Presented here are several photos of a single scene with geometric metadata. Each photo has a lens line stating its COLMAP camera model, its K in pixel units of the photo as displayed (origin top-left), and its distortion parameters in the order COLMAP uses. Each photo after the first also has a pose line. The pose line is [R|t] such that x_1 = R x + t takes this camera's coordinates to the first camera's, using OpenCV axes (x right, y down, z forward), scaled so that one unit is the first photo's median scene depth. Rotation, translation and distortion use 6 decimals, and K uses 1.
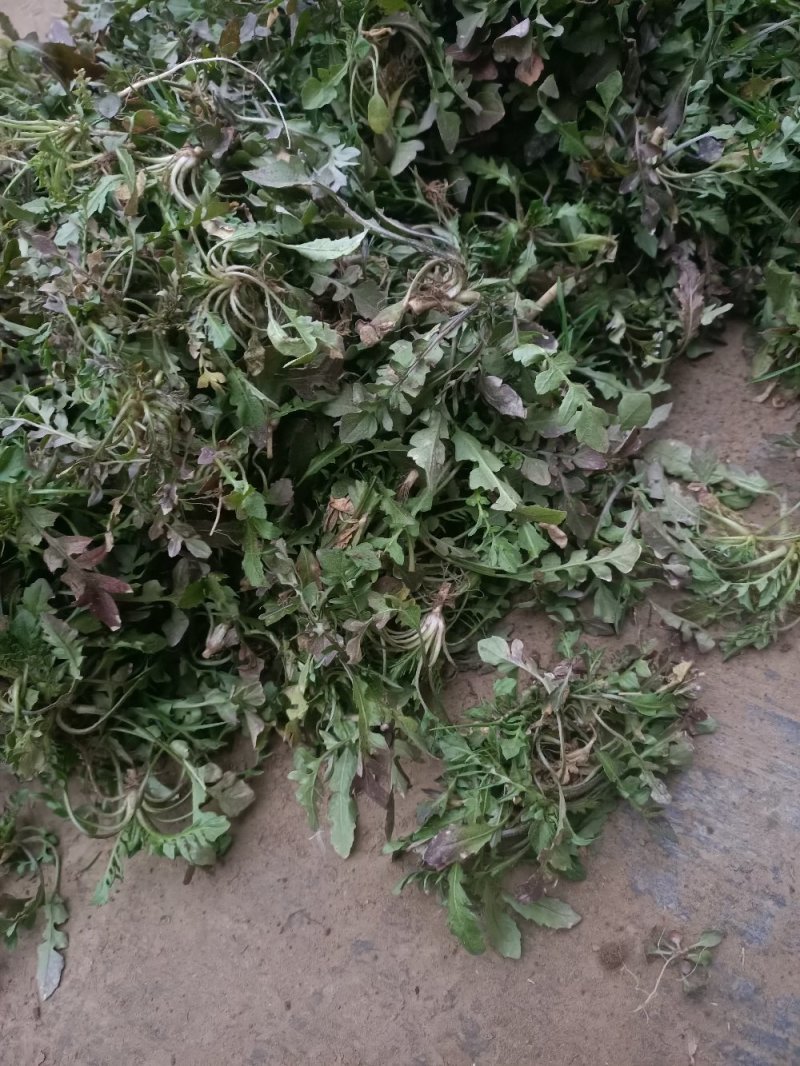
lens RADIAL K [[792.5, 0, 397.6], [0, 792.5, 527.9], [0, 0, 1]] dist [0.046898, -0.059096]
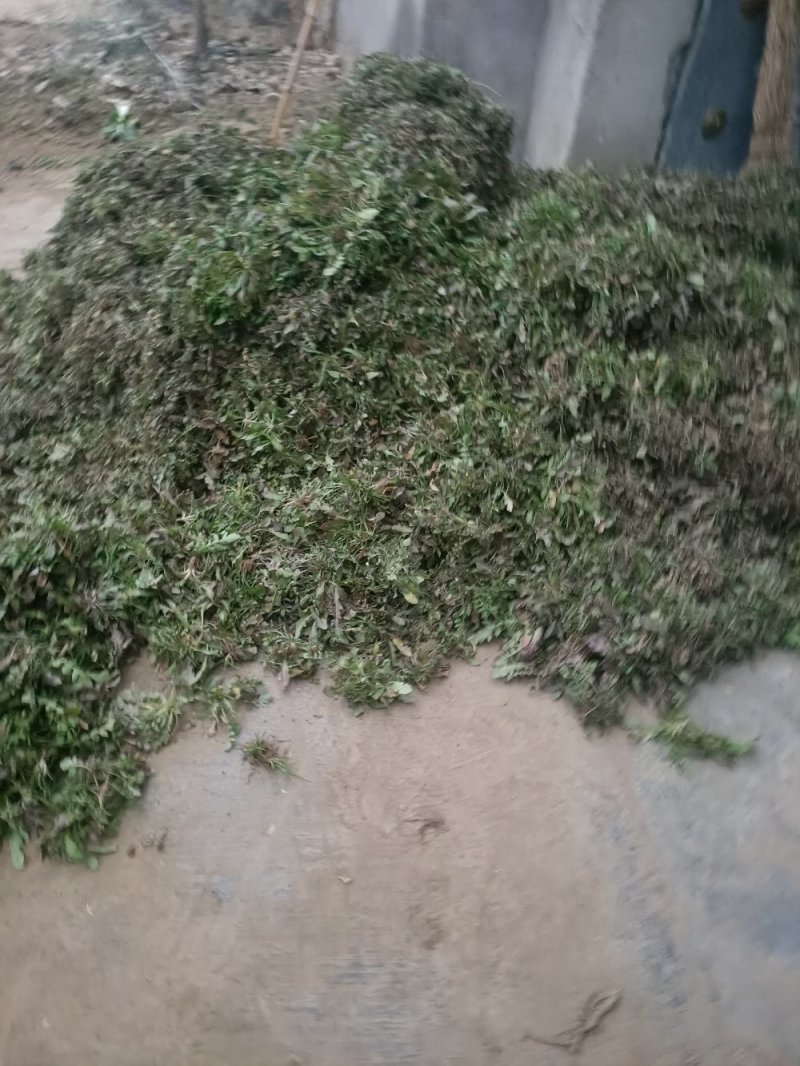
lens RADIAL K [[792.5, 0, 397.6], [0, 792.5, 527.9], [0, 0, 1]] dist [0.046898, -0.059096]
pose [[0.846081, -0.128126, 0.517428, -0.230006], [0.363290, 0.848940, -0.383824, 0.896697], [-0.390087, 0.512722, 0.764819, -1.930581]]
